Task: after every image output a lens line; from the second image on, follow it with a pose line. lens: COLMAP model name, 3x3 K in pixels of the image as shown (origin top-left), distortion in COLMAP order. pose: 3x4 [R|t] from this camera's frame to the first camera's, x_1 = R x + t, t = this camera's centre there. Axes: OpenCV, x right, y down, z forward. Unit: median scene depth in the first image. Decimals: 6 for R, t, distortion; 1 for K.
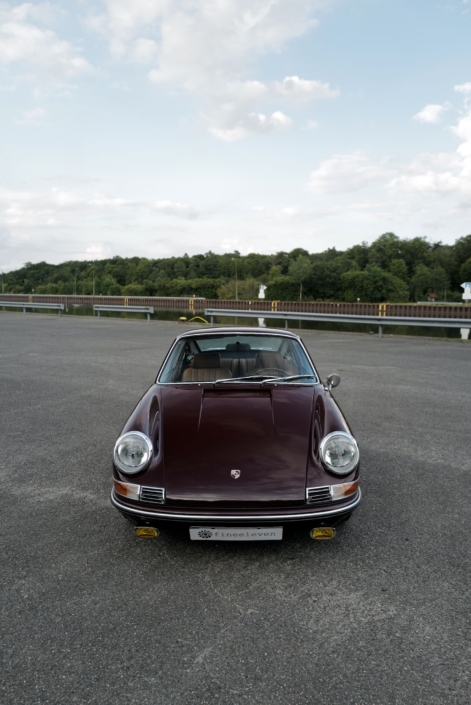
lens RADIAL K [[512.5, 0, 237.2], [0, 512.5, 352.9], [0, 0, 1]] dist [-0.004227, 0.001037]
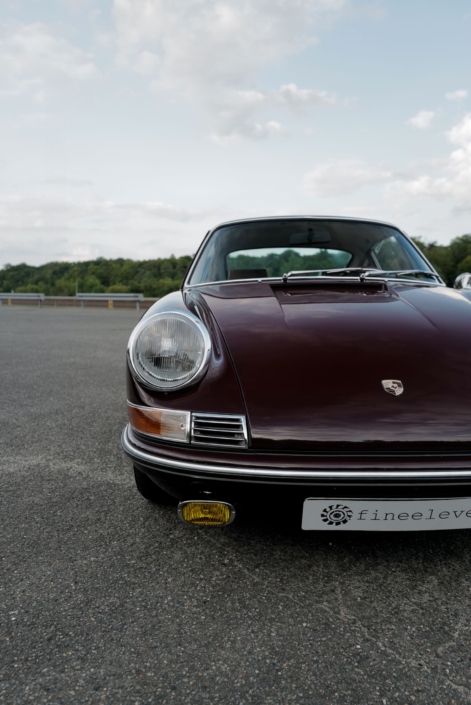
lens RADIAL K [[539.5, 0, 237.2], [0, 539.5, 349.5], [0, 0, 1]] dist [-0.009880, 0.007430]
pose [[0.999848, -0.005077, 0.016682, -0.151450], [0.005223, 0.999949, -0.008698, 0.202722], [-0.016637, 0.008784, 0.999823, 0.503982]]
